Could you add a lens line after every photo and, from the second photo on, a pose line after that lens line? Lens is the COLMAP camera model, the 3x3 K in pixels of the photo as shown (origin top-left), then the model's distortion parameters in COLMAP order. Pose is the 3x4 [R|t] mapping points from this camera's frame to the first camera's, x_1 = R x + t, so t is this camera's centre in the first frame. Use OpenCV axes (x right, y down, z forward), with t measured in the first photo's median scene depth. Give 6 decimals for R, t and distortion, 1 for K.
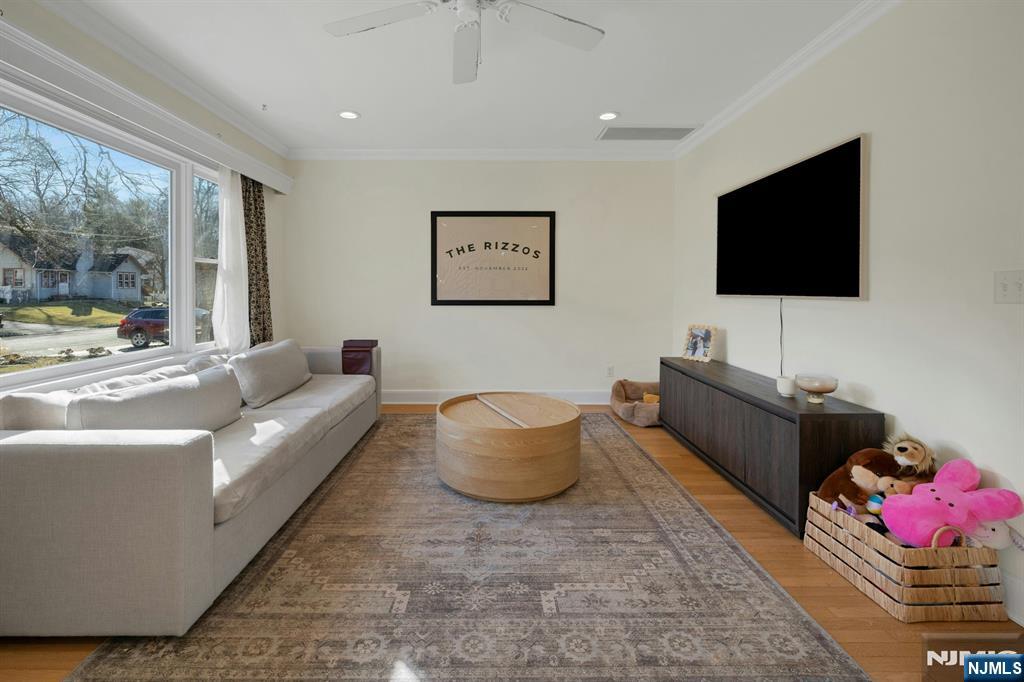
lens RADIAL K [[444.5, 0, 500.9], [0, 444.5, 294.0], [0, 0, 1]] dist [-0.001226, -0.000808]
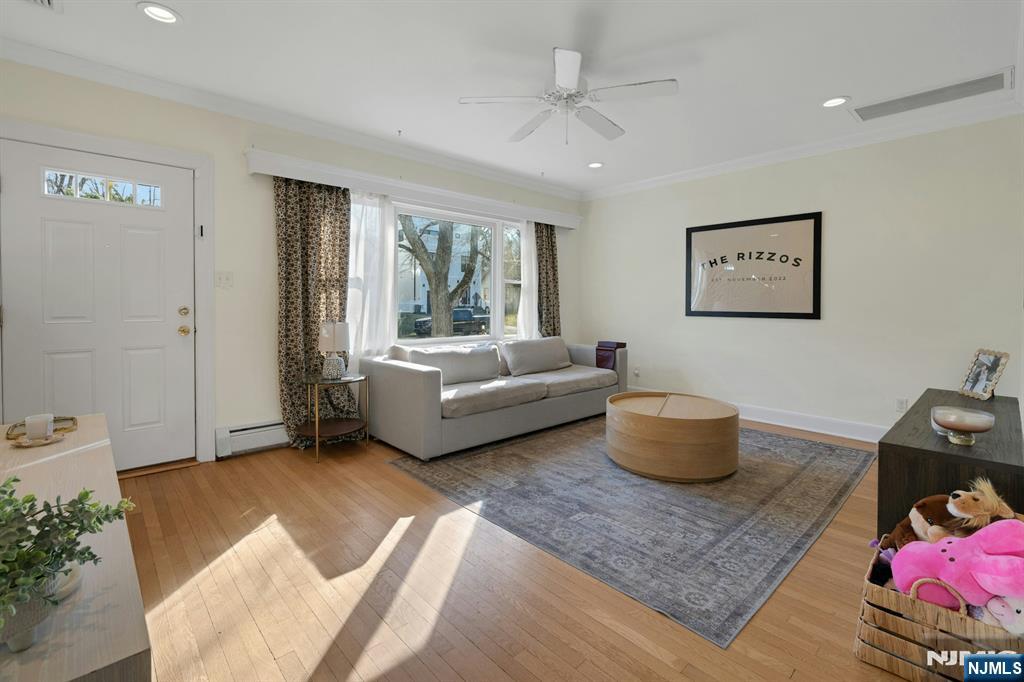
lens RADIAL K [[467.0, 0, 511.6], [0, 467.0, 304.3], [0, 0, 1]] dist [-0.002112, 0.000510]
pose [[0.669384, 0.004501, -0.742903, 0.480375], [-0.010970, 0.999933, -0.003826, 0.007905], [0.742836, 0.010711, 0.669388, -0.078102]]
